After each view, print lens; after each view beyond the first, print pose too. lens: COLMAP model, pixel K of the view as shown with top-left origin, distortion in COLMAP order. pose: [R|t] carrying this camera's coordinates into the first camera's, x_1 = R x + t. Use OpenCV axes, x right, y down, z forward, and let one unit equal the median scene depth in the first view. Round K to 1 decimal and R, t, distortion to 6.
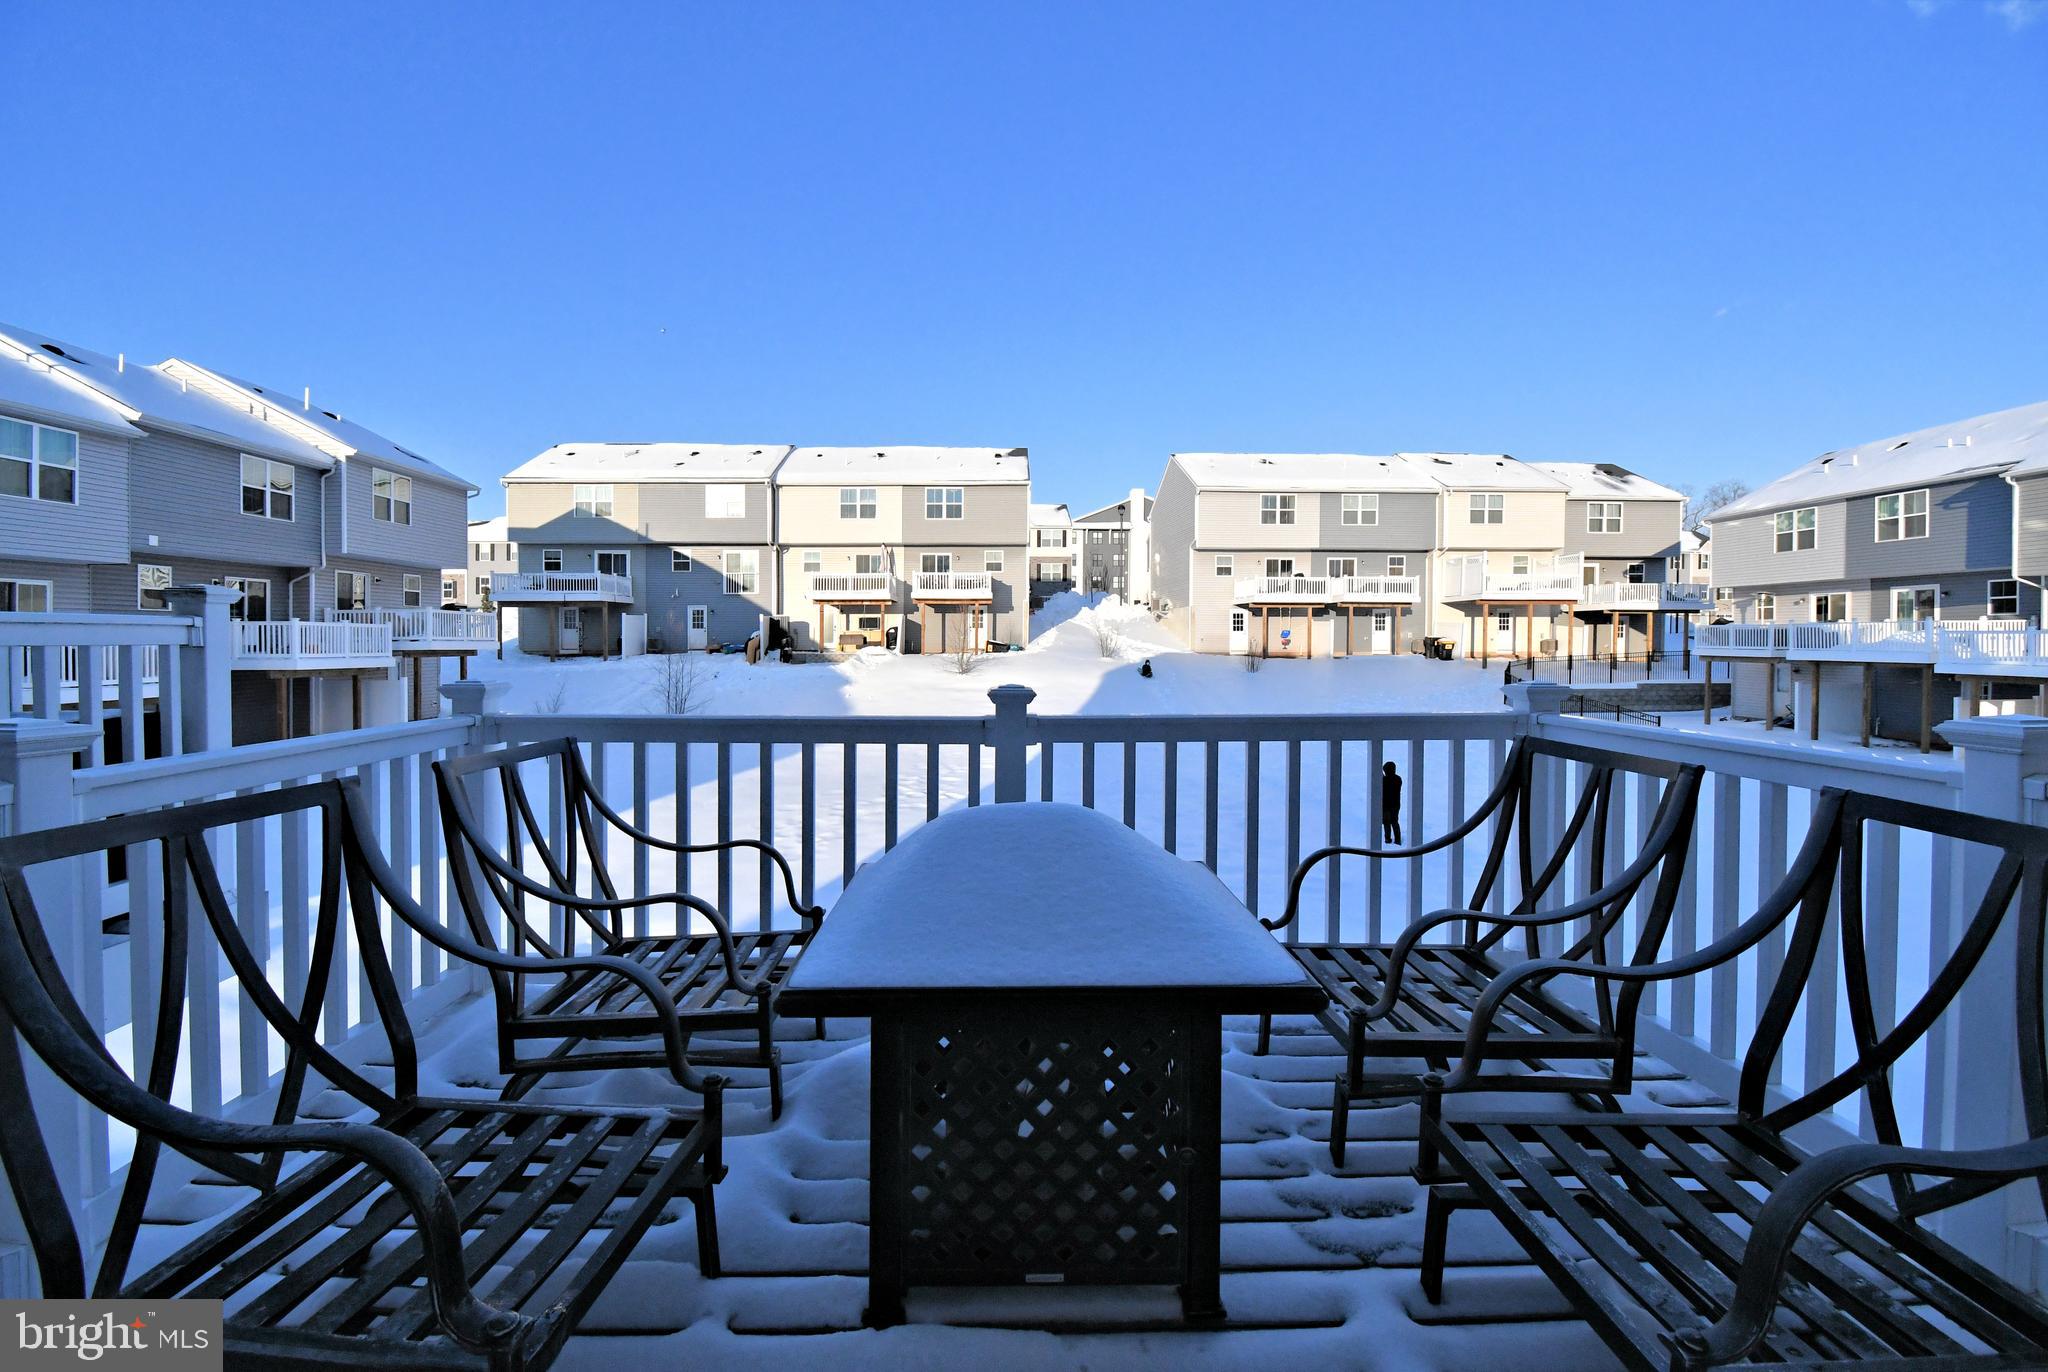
lens RADIAL K [[910.8, 0, 1024.2], [0, 910.8, 664.4], [0, 0, 1]] dist [-0.016393, -0.000467]
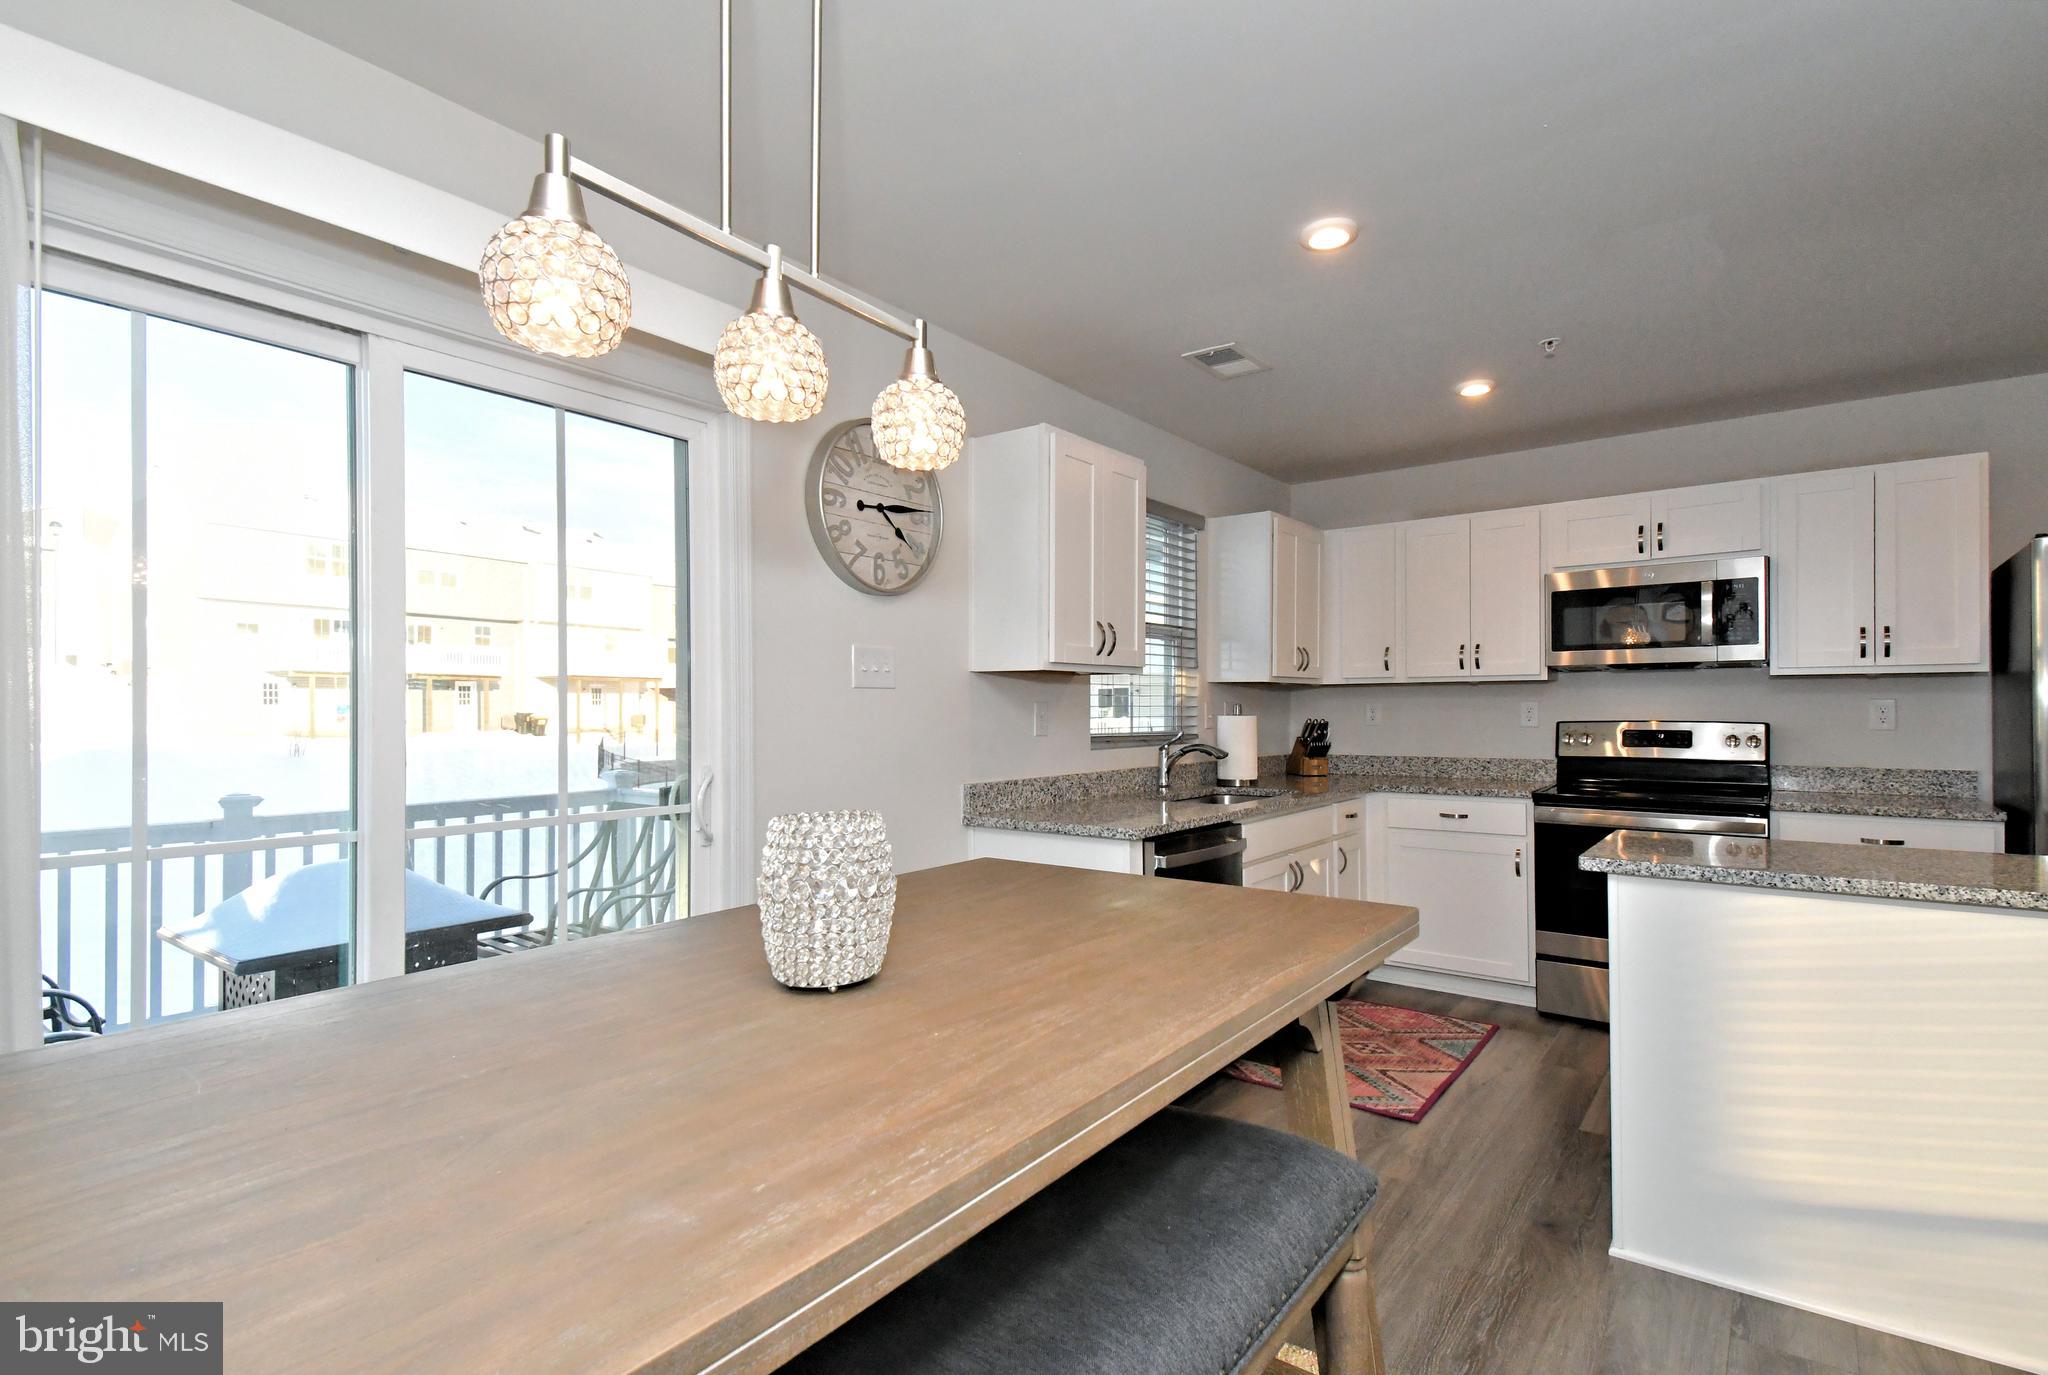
lens RADIAL K [[992.1, 0, 1020.6], [0, 992.1, 702.8], [0, 0, 1]] dist [0.048947, 0.000493]
pose [[0.630753, 0.000880, 0.775983, -0.060004], [0.022755, 0.999548, -0.019631, -0.007414], [-0.775650, 0.030040, 0.630448, -0.110747]]
